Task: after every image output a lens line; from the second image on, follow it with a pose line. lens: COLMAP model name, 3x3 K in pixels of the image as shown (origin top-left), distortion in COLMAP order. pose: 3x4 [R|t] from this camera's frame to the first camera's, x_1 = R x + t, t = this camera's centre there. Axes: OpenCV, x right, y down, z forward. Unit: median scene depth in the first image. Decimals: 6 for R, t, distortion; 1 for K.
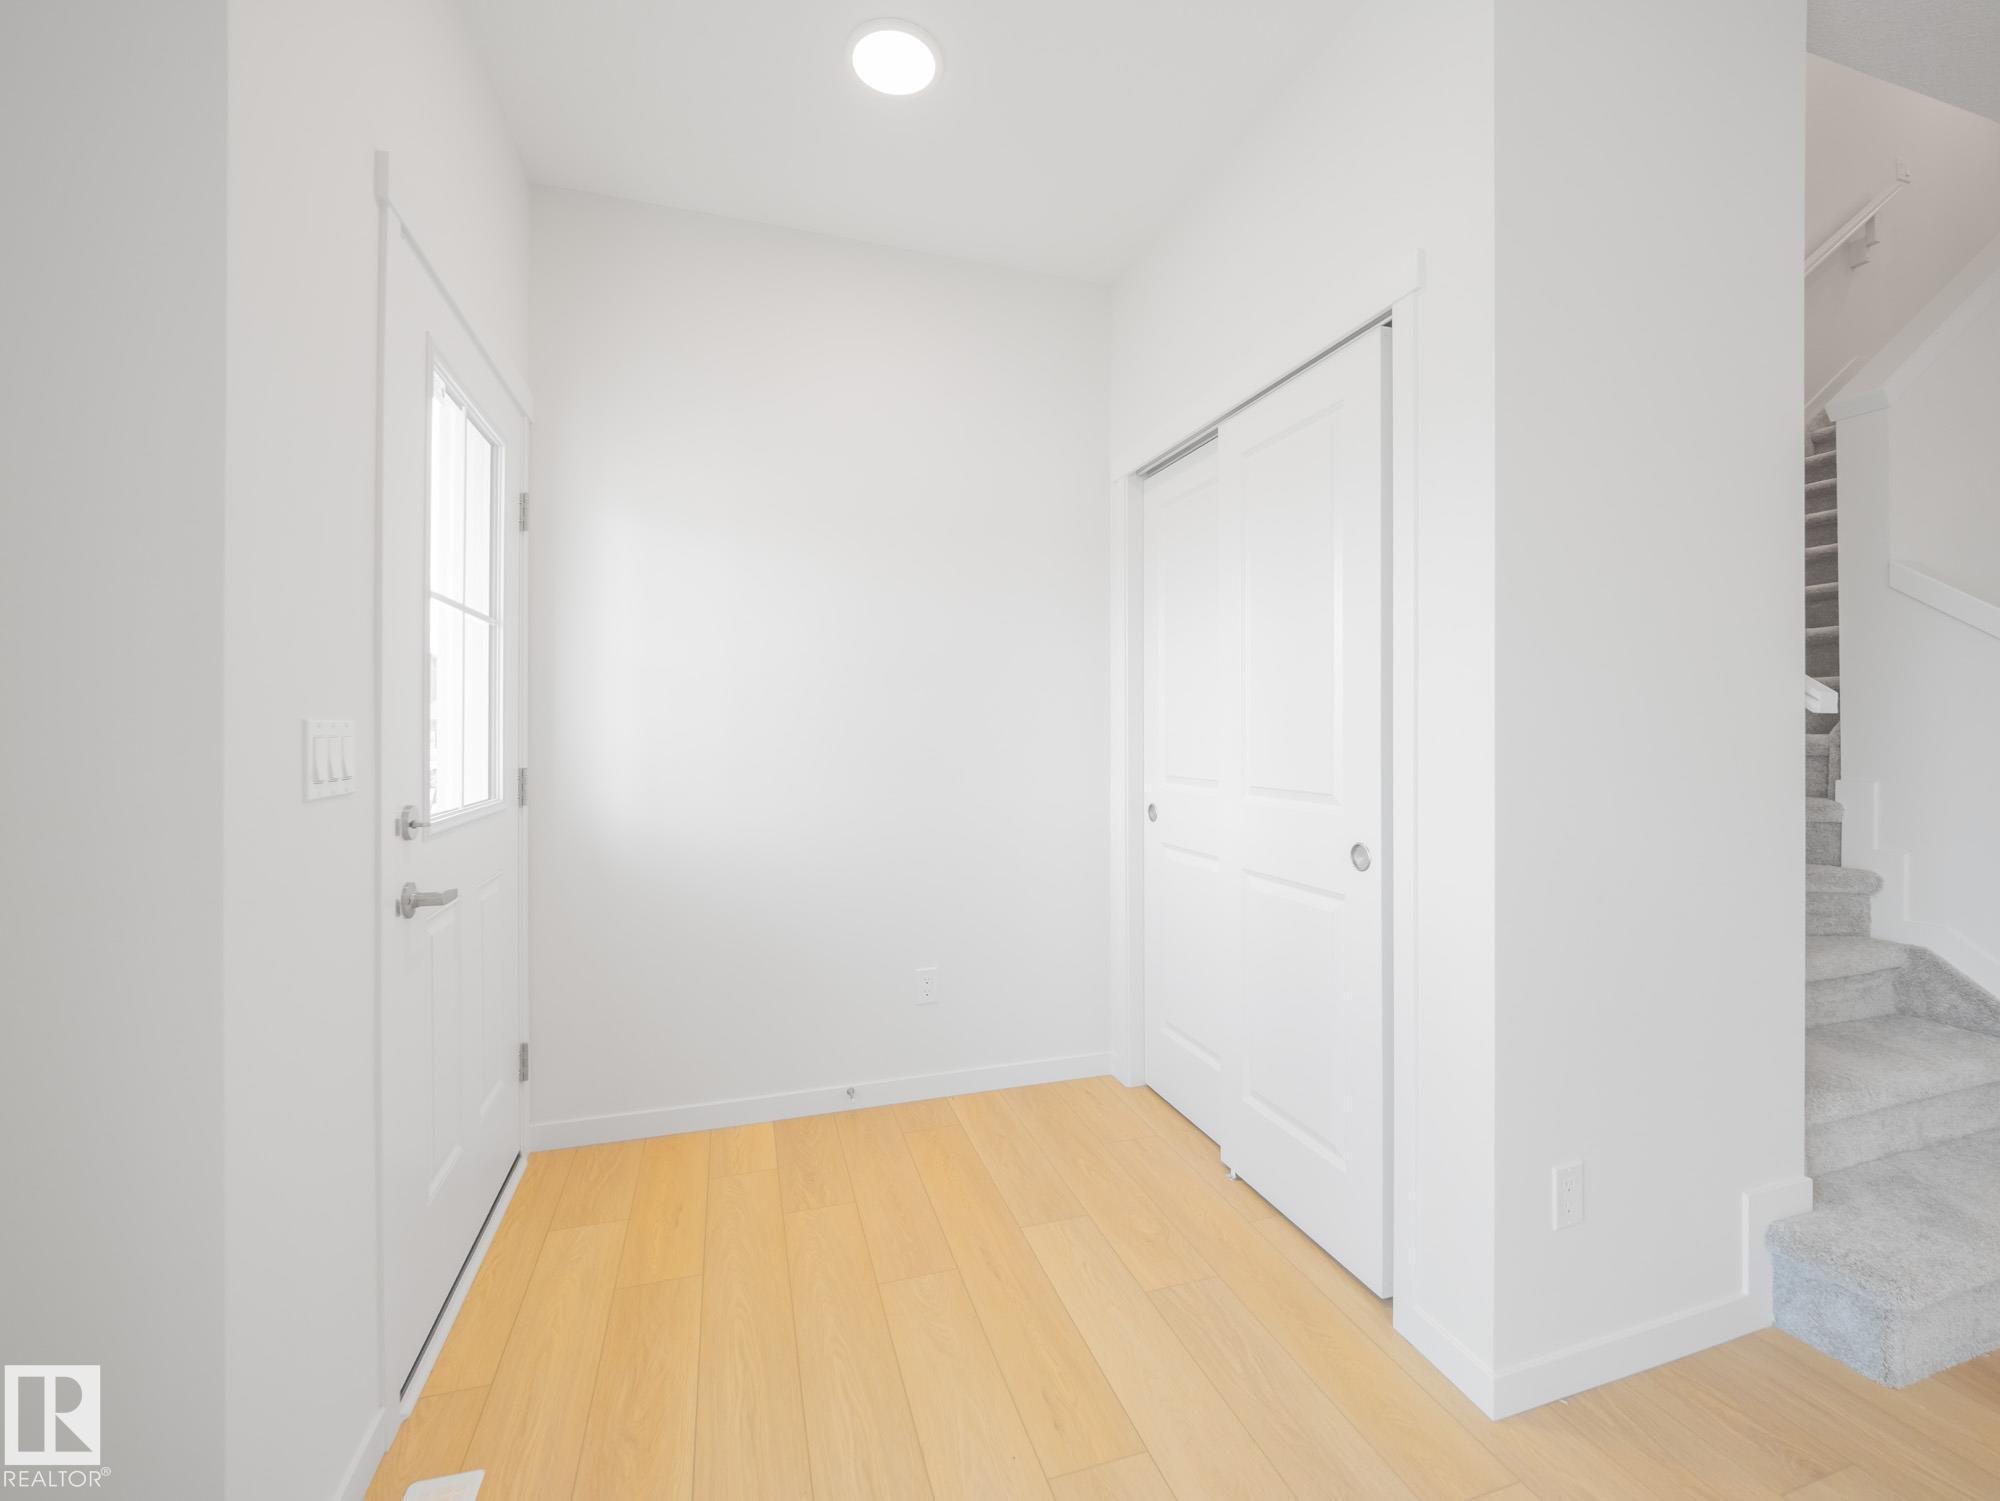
lens RADIAL K [[820.3, 0, 995.8], [0, 820.3, 756.9], [0, 0, 1]] dist [-0.000048, -0.000149]
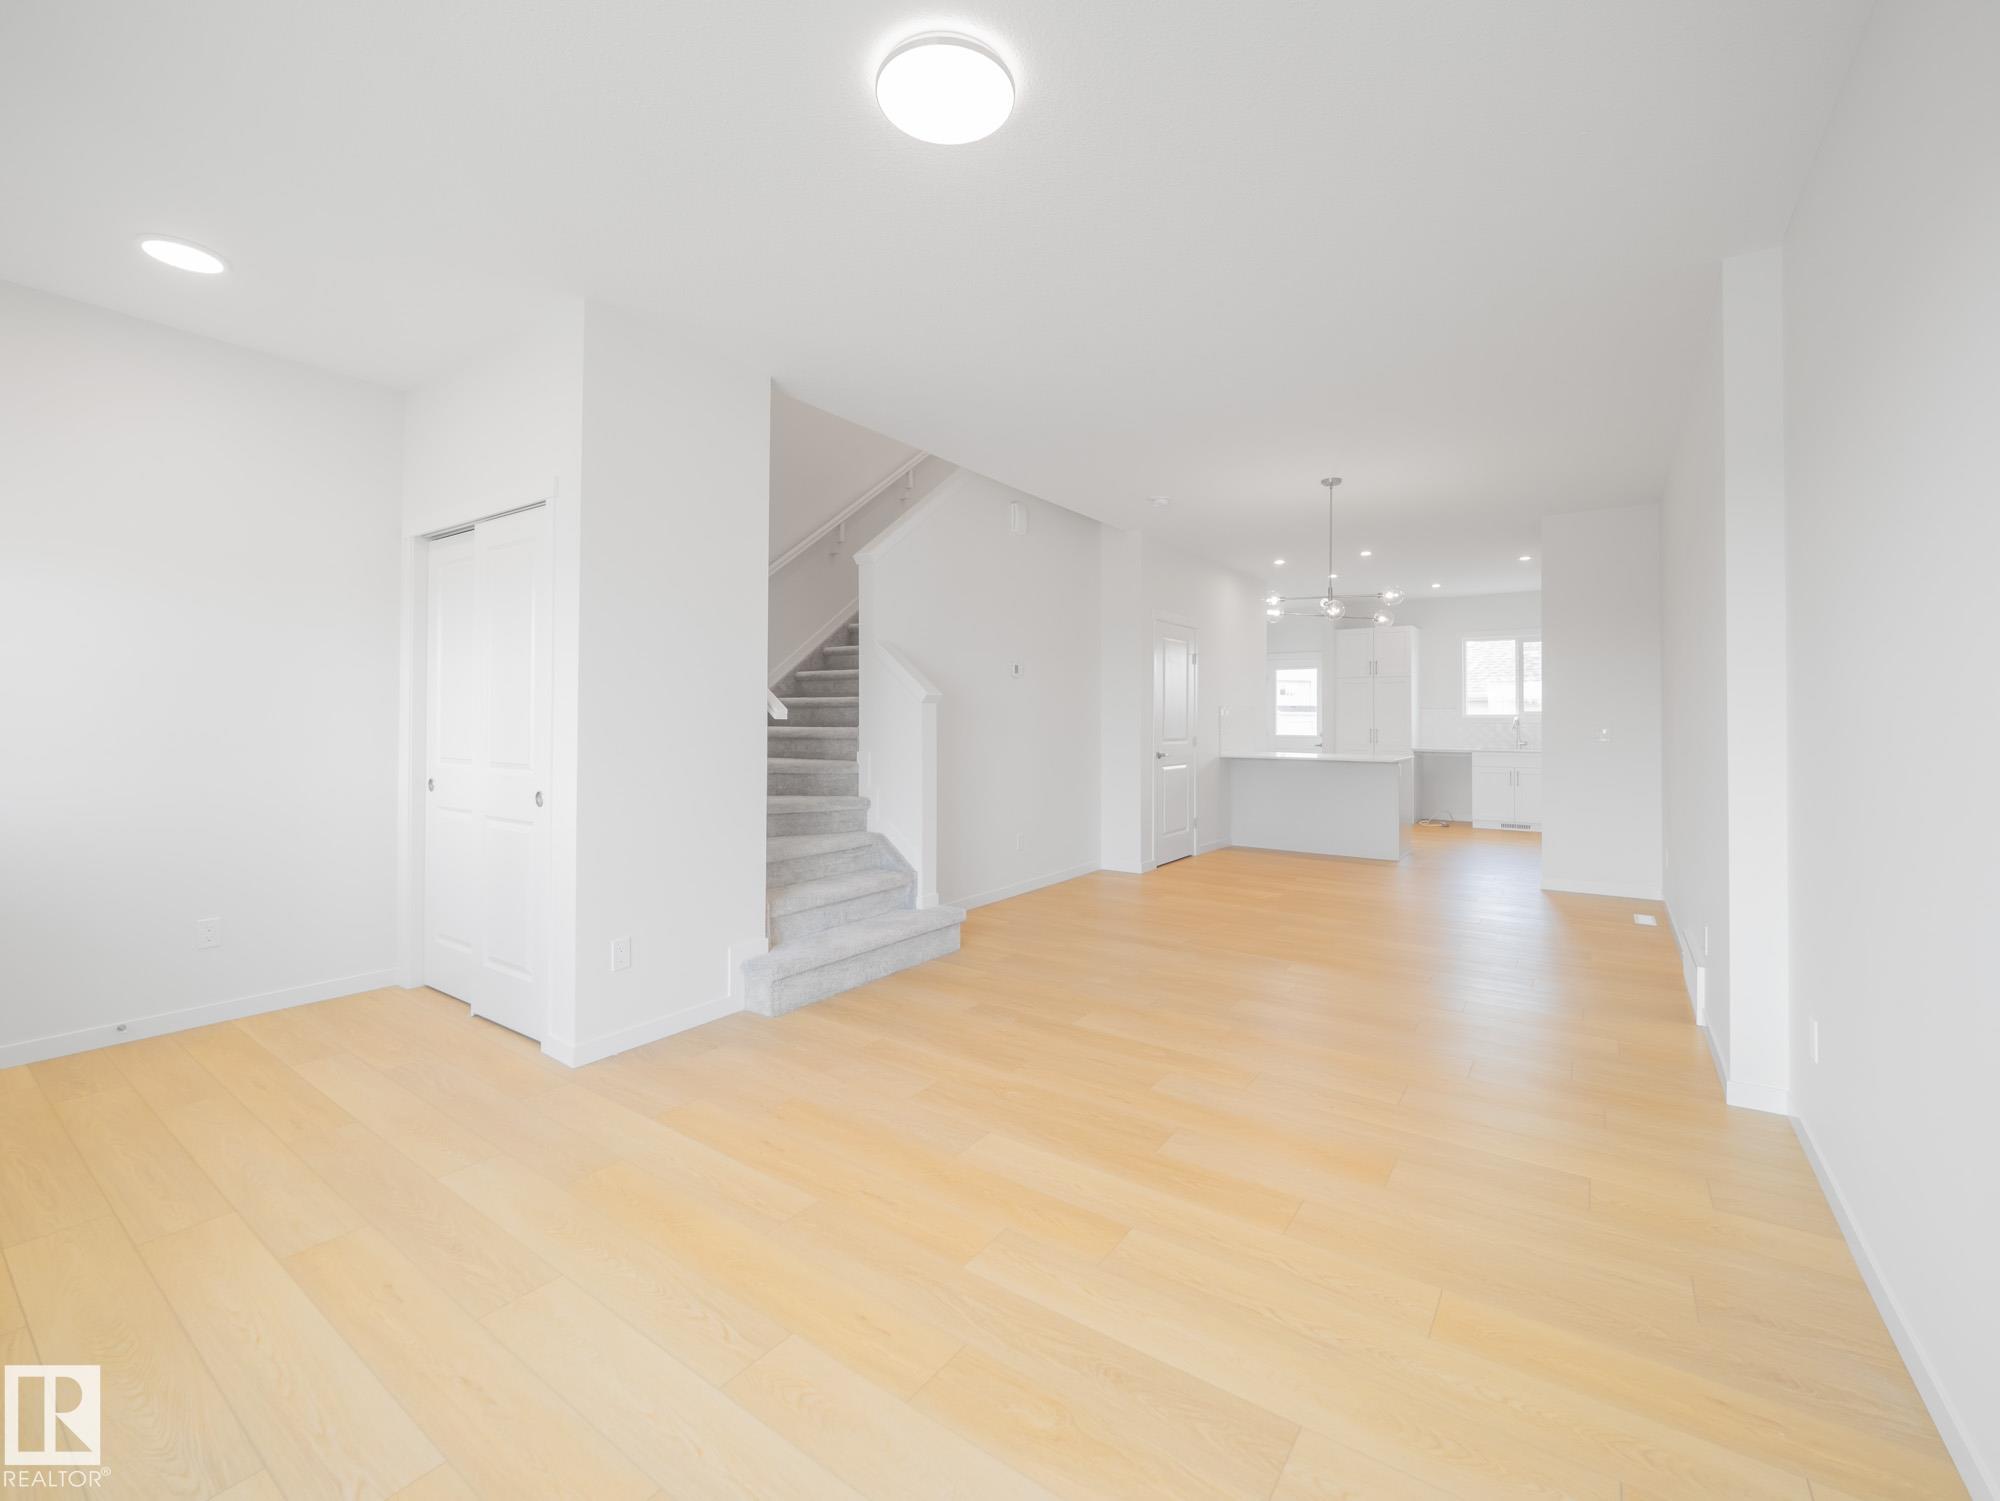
lens RADIAL K [[858.7, 0, 1002.8], [0, 858.7, 711.0], [0, 0, 1]] dist [-0.001915, -0.000625]
pose [[0.804627, 0.006283, 0.593747, 0.124758], [0.017538, 0.999256, -0.034342, 0.012267], [-0.593521, 0.038046, 0.803919, -0.864428]]
